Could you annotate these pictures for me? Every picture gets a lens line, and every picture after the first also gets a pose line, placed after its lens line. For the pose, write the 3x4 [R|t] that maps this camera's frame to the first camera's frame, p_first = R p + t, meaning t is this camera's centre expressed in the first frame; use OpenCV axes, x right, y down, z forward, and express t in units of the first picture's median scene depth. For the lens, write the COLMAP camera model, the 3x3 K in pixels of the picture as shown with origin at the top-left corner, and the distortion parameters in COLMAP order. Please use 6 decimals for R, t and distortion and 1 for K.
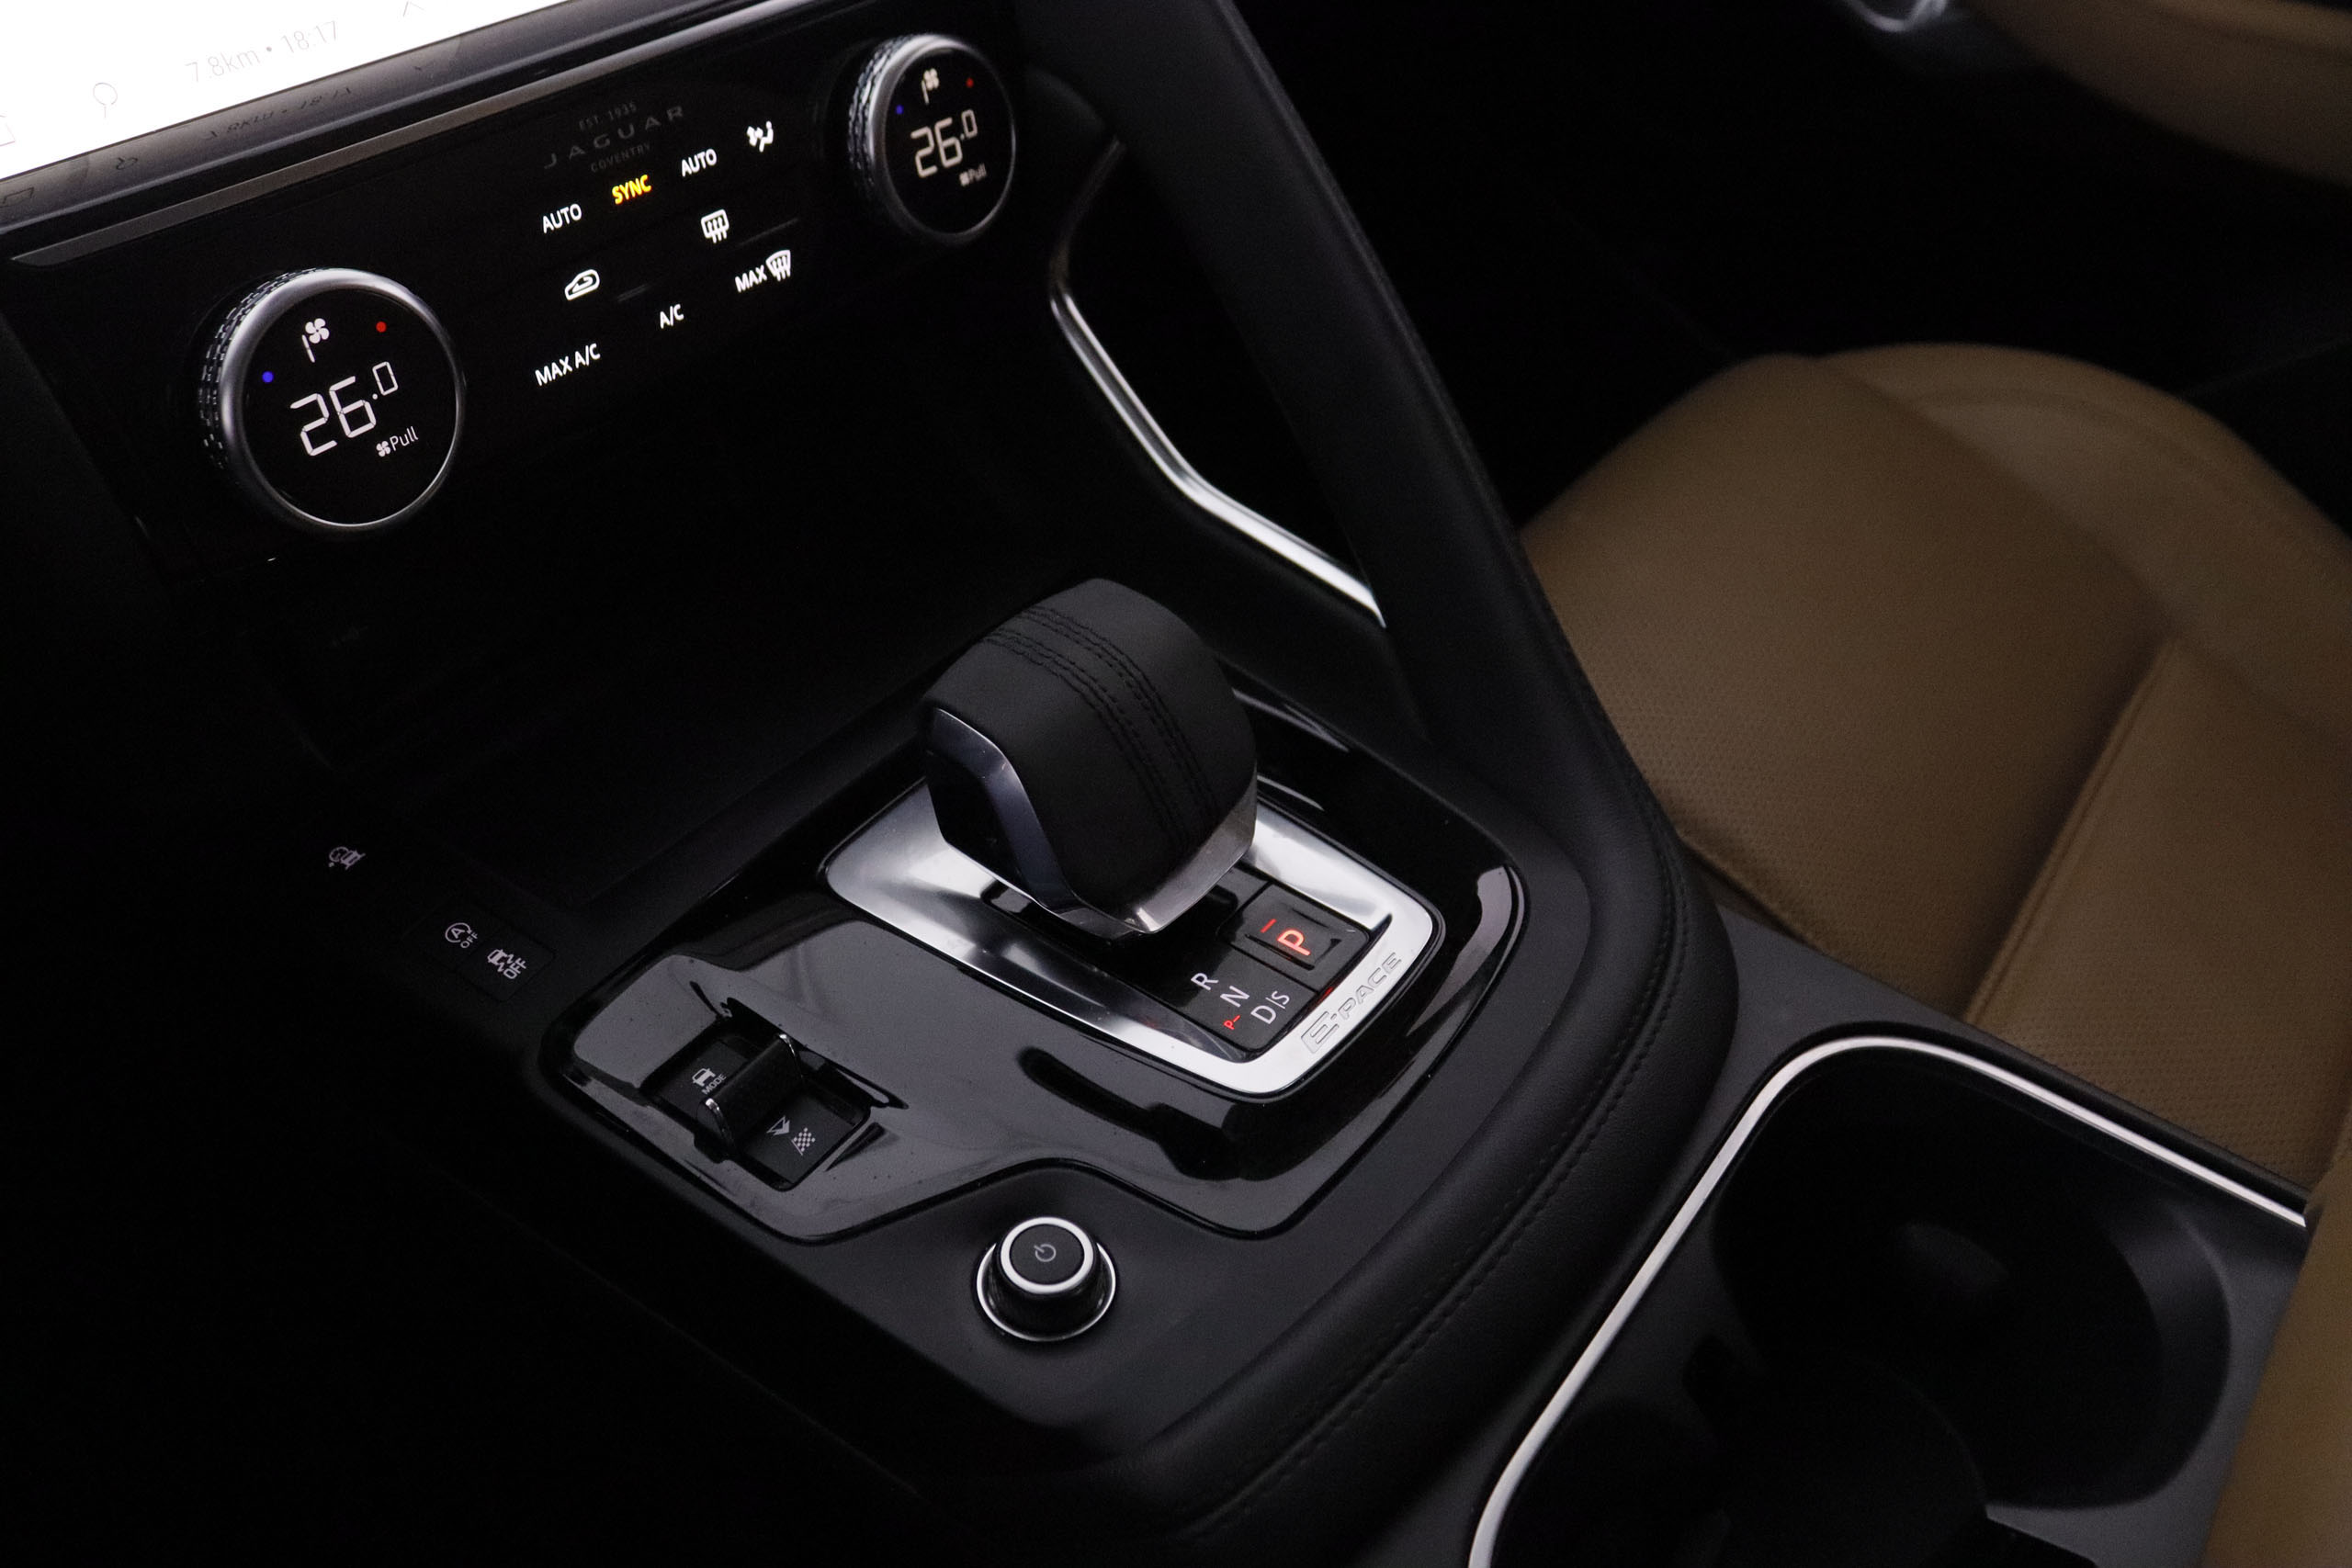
lens RADIAL K [[1970.4, 0, 1166.0], [0, 1970.4, 740.9], [0, 0, 1]] dist [-0.129364, 0.017123]
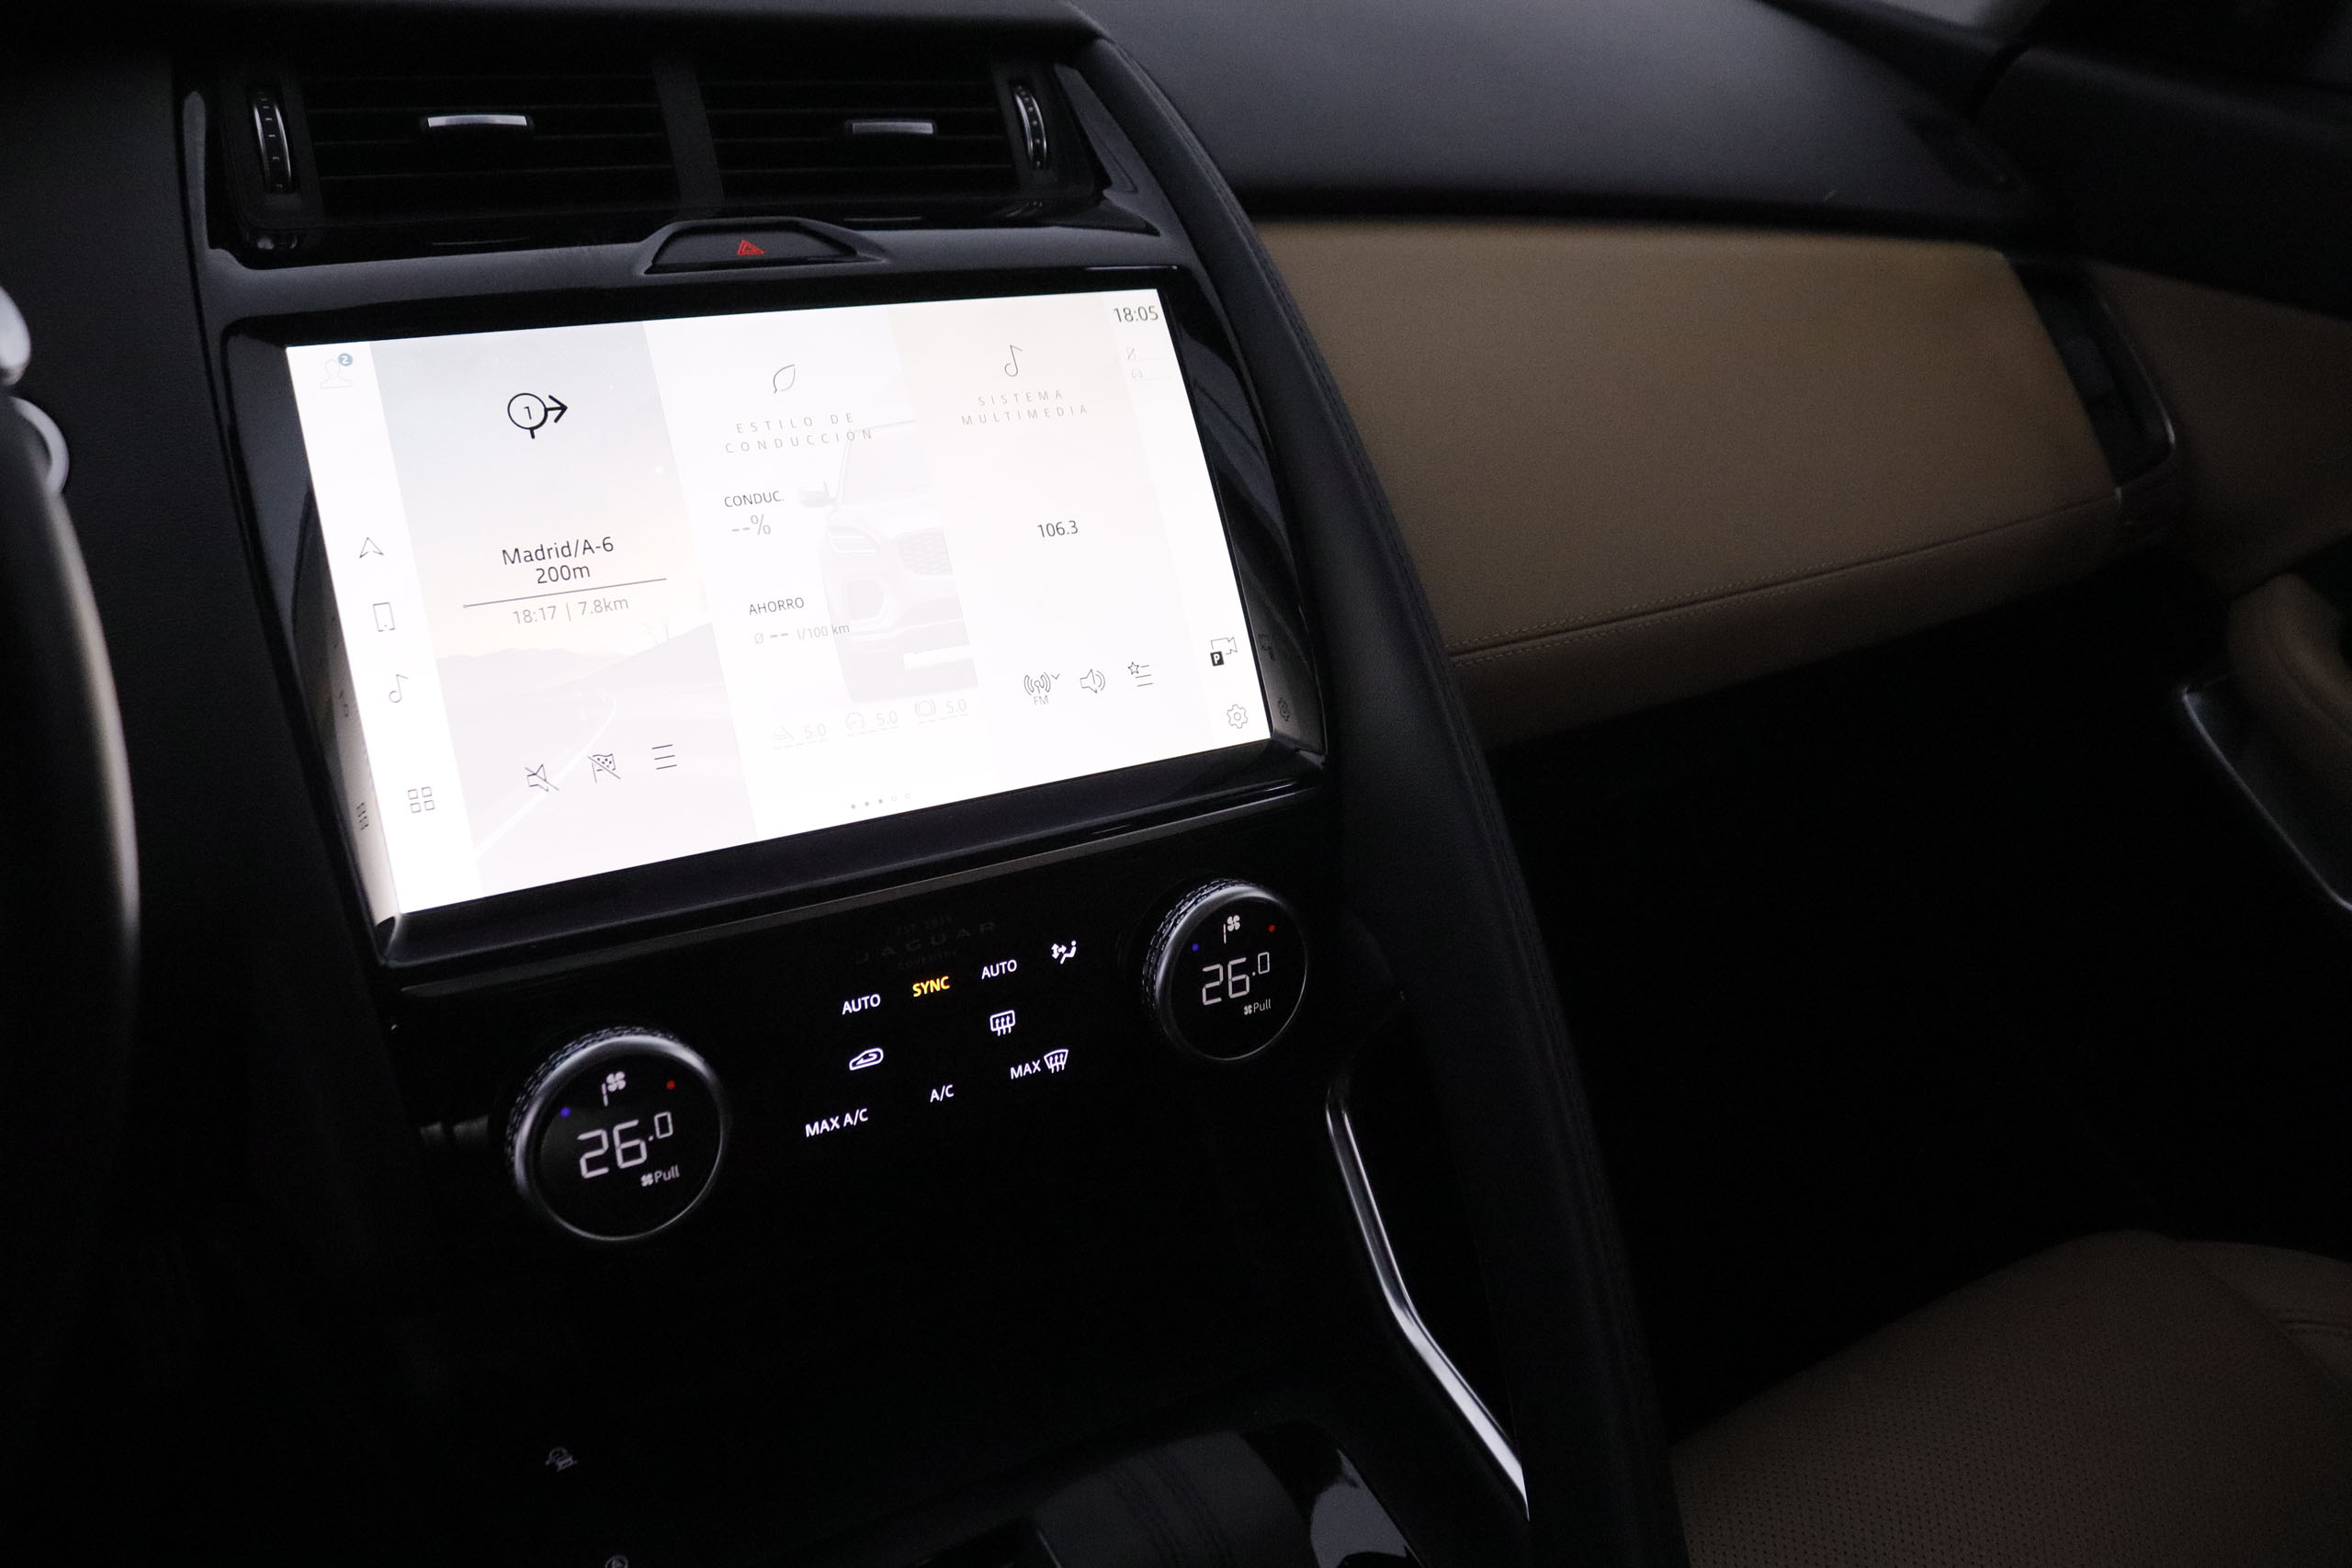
lens RADIAL K [[2024.7, 0, 1188.1], [0, 2024.7, 704.9], [0, 0, 1]] dist [-0.136345, 0.013192]
pose [[0.936155, 0.200114, -0.289081, 0.186720], [-0.266741, 0.939897, -0.213174, -0.228506], [0.229047, 0.276674, 0.933268, -0.146784]]
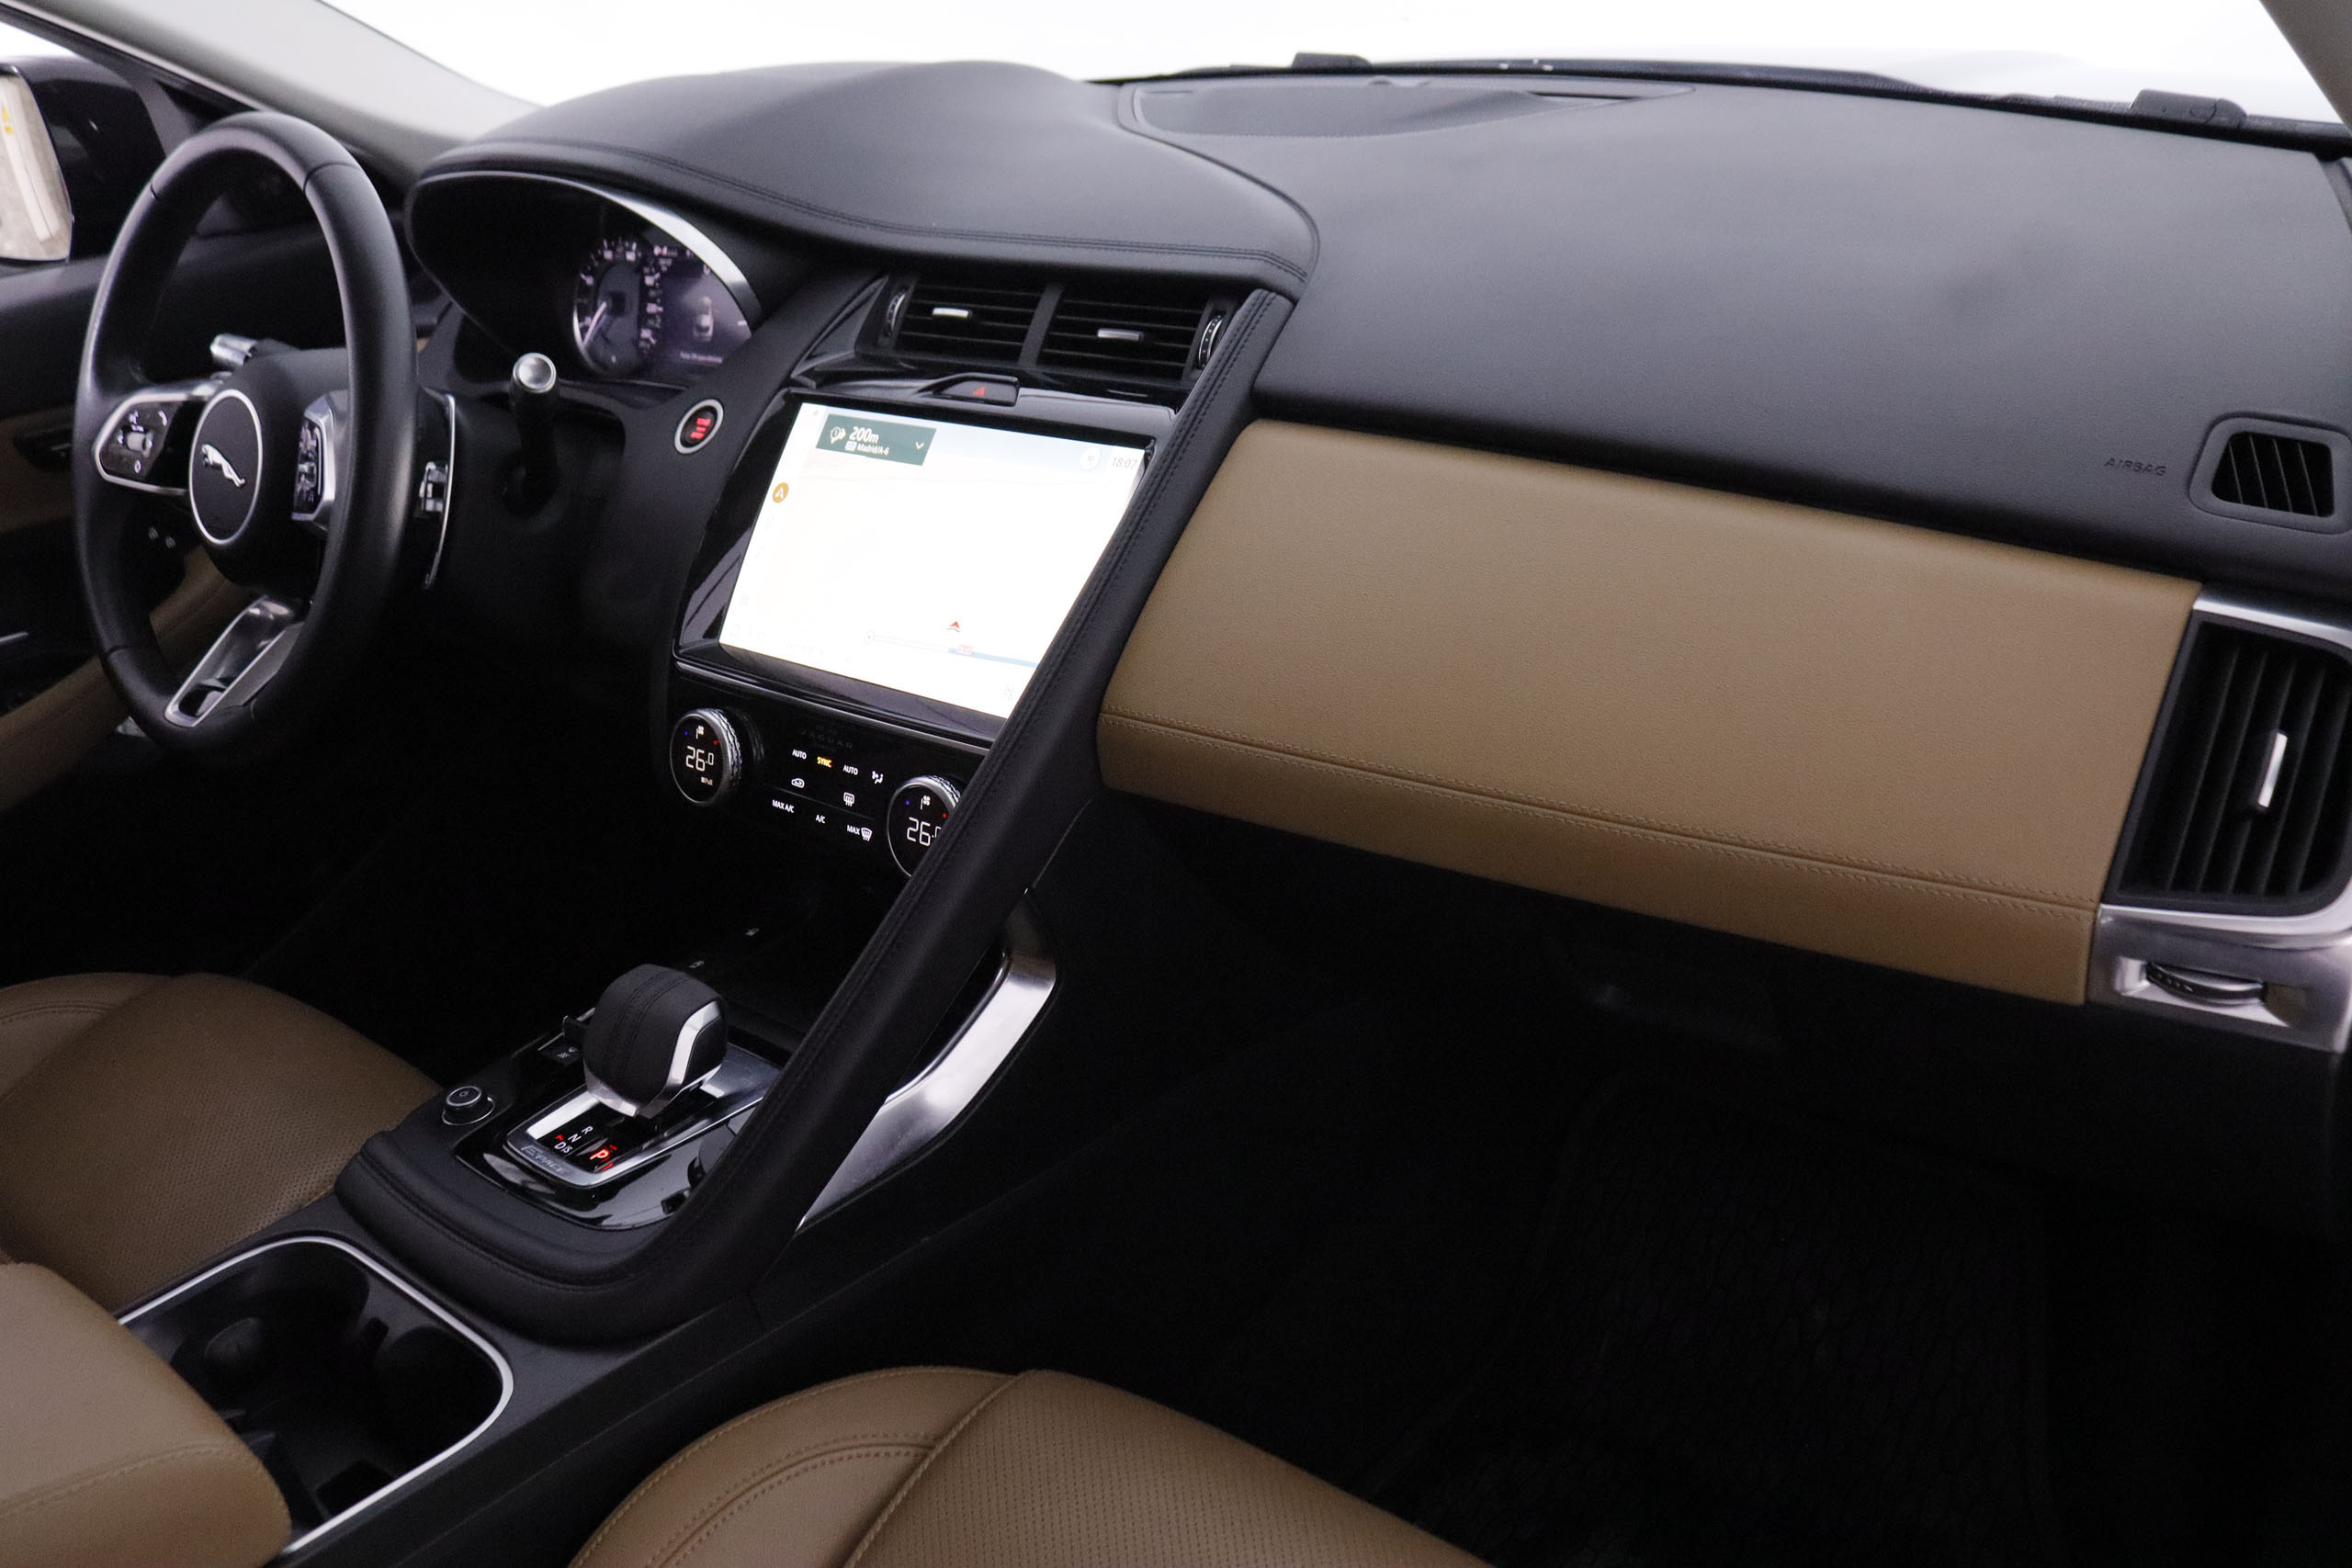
lens RADIAL K [[1970.4, 0, 1173.9], [0, 1970.4, 785.4], [0, 0, 1]] dist [-0.129364, 0.017123]
pose [[-0.054022, 0.391171, -0.918731, 1.863228], [-0.556994, 0.751829, 0.352861, -1.325441], [0.828758, 0.530790, 0.177264, 0.949929]]
